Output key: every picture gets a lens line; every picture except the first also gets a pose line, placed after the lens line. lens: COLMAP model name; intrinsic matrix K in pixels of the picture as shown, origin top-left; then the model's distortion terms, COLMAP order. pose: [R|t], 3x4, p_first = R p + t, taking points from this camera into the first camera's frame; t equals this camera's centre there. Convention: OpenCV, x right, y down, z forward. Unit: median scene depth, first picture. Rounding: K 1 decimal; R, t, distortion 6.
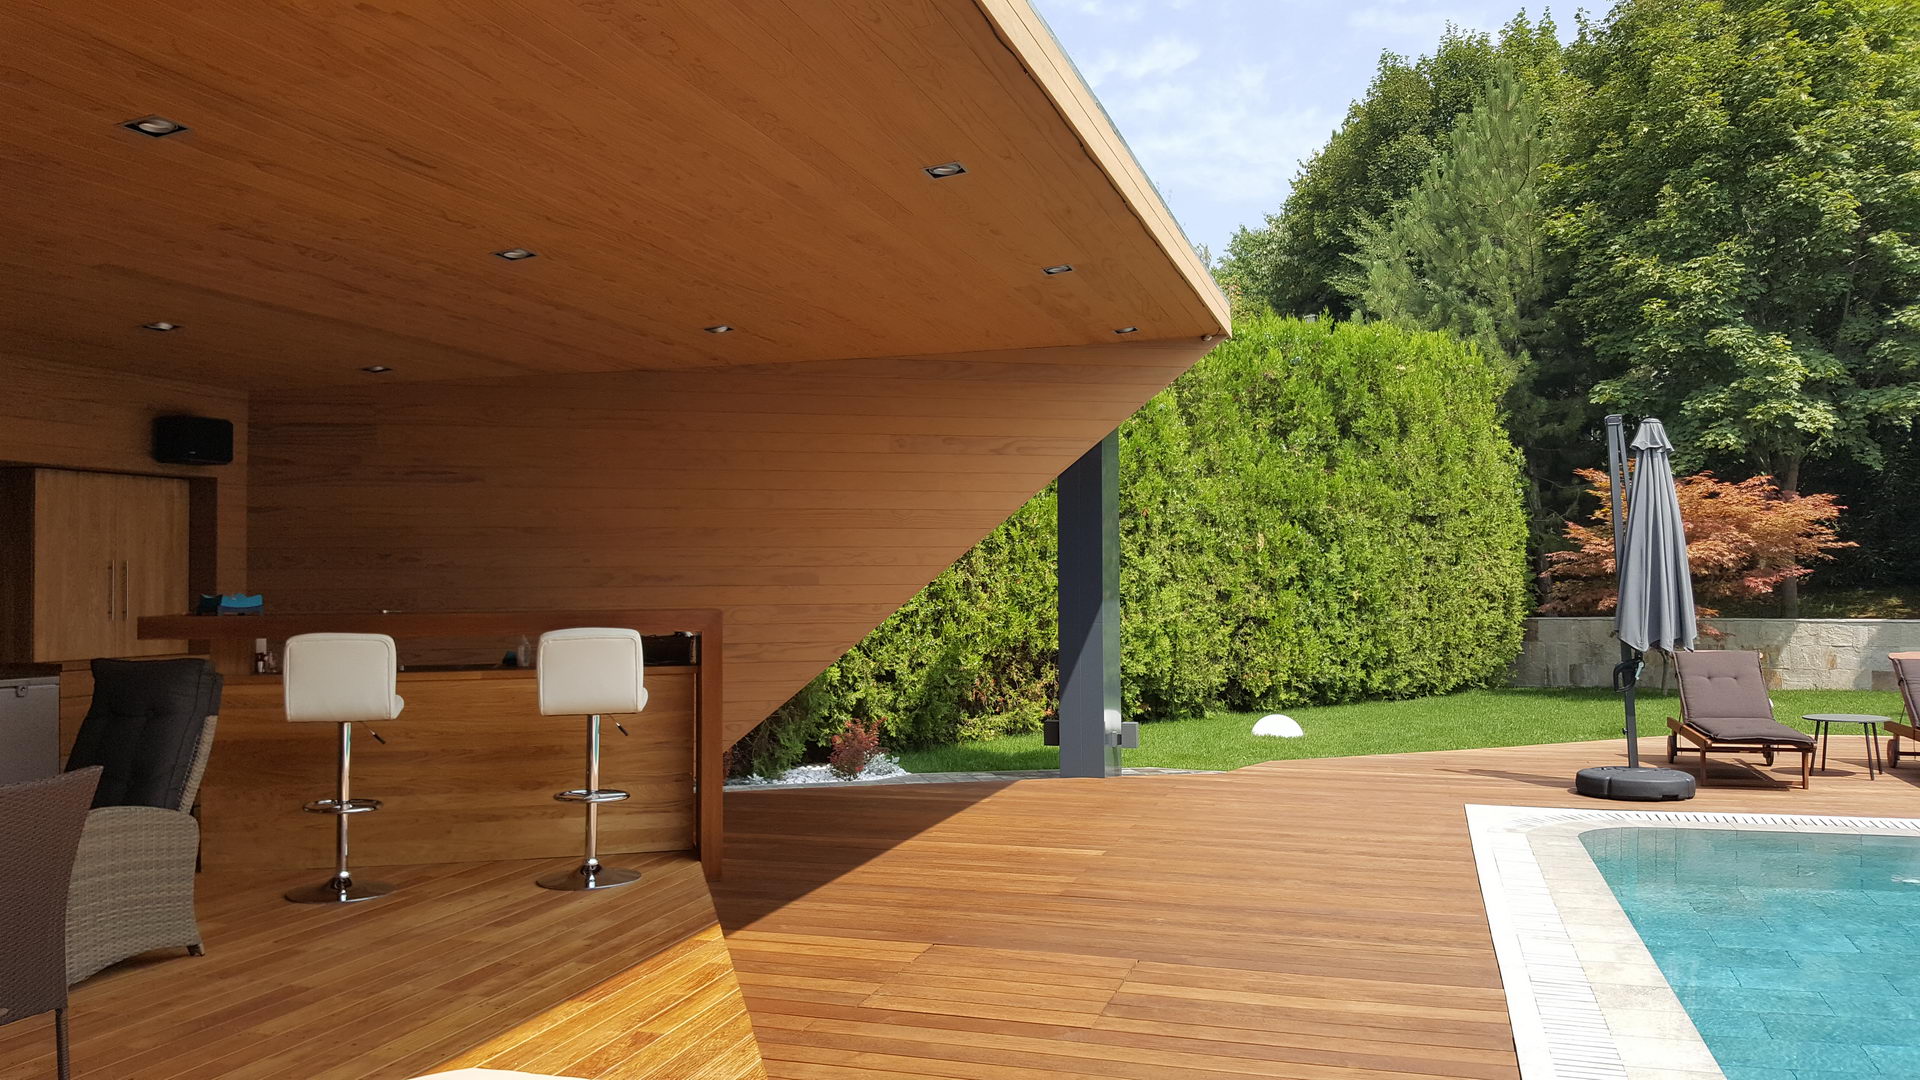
lens RADIAL K [[1464.2, 0, 971.8], [0, 1464.2, 536.7], [0, 0, 1]] dist [0.192844, -0.510937]
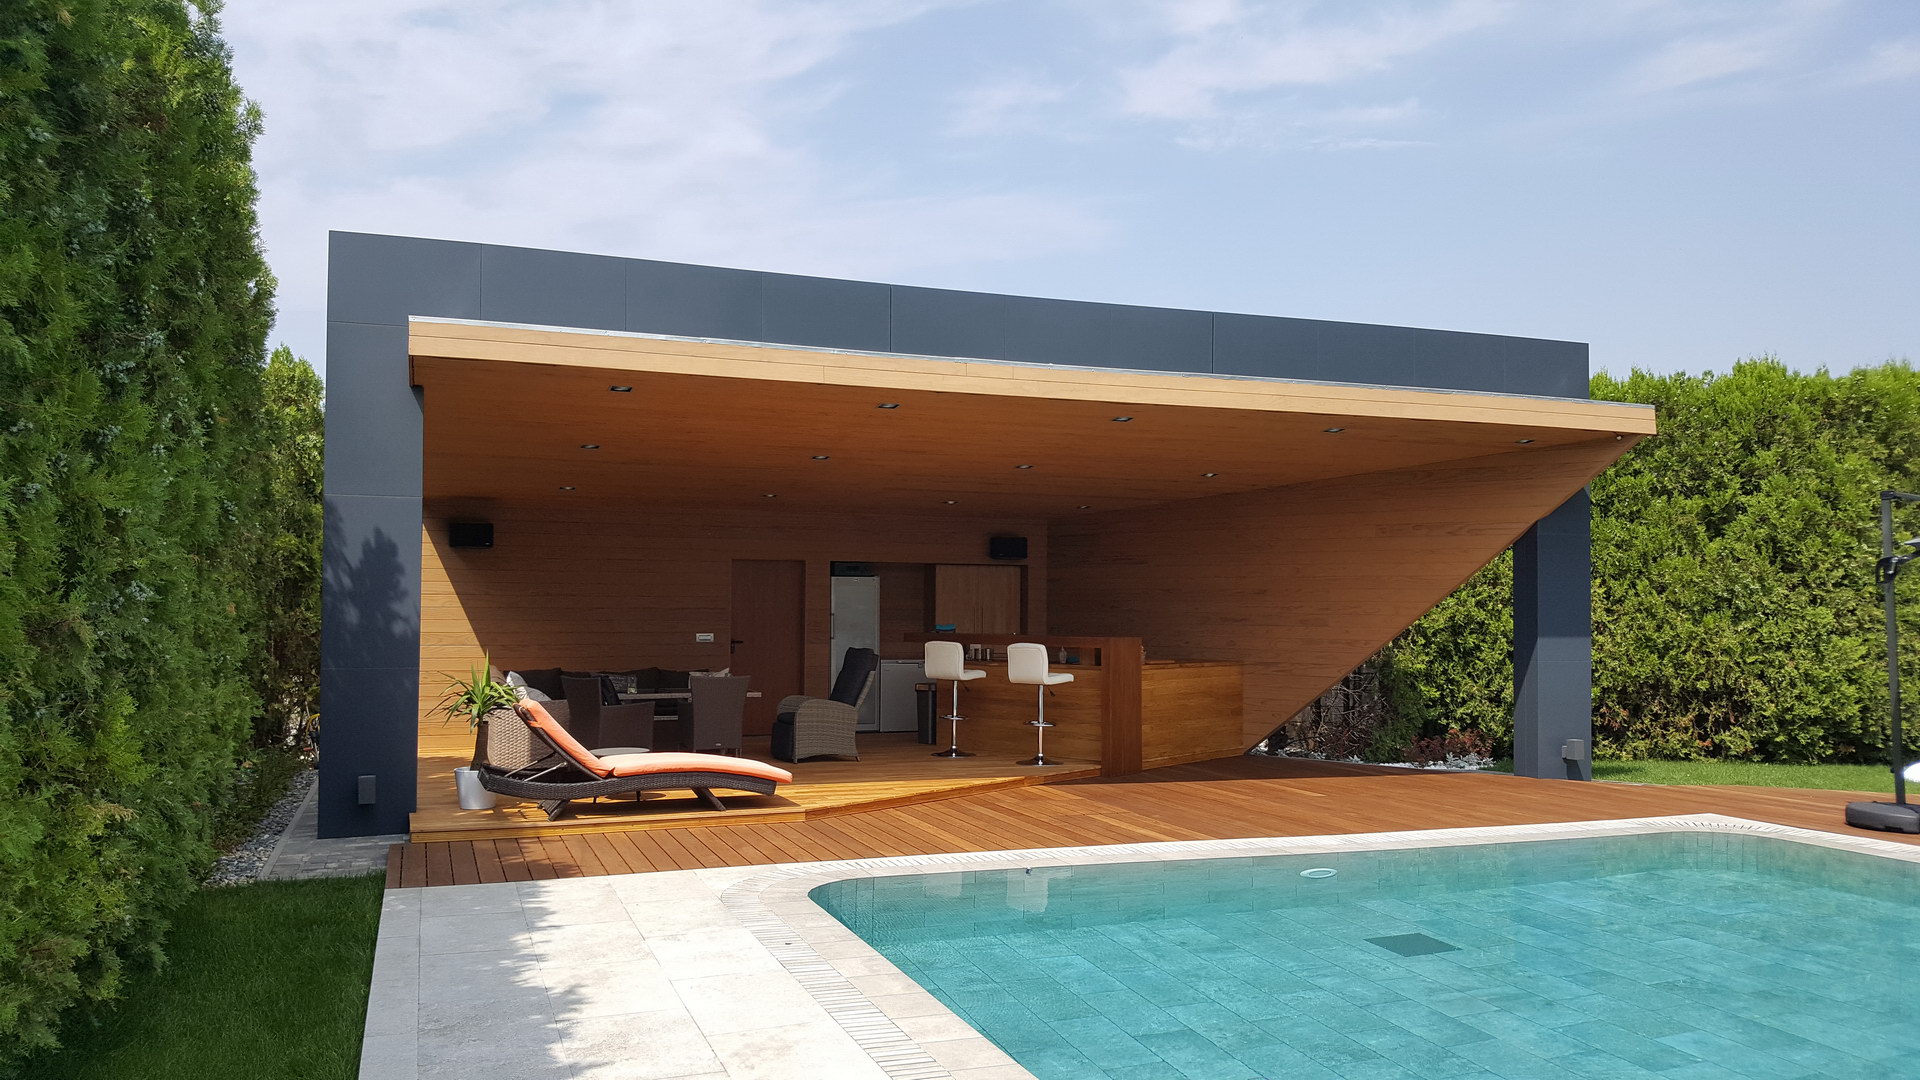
lens RADIAL K [[1466.8, 0, 955.9], [0, 1466.8, 536.4], [0, 0, 1]] dist [0.004828, -0.142574]
pose [[0.599617, -0.027041, -0.799830, 1.196352], [0.007253, 0.999572, -0.028356, -0.027566], [0.800254, 0.011201, 0.599556, -0.293504]]
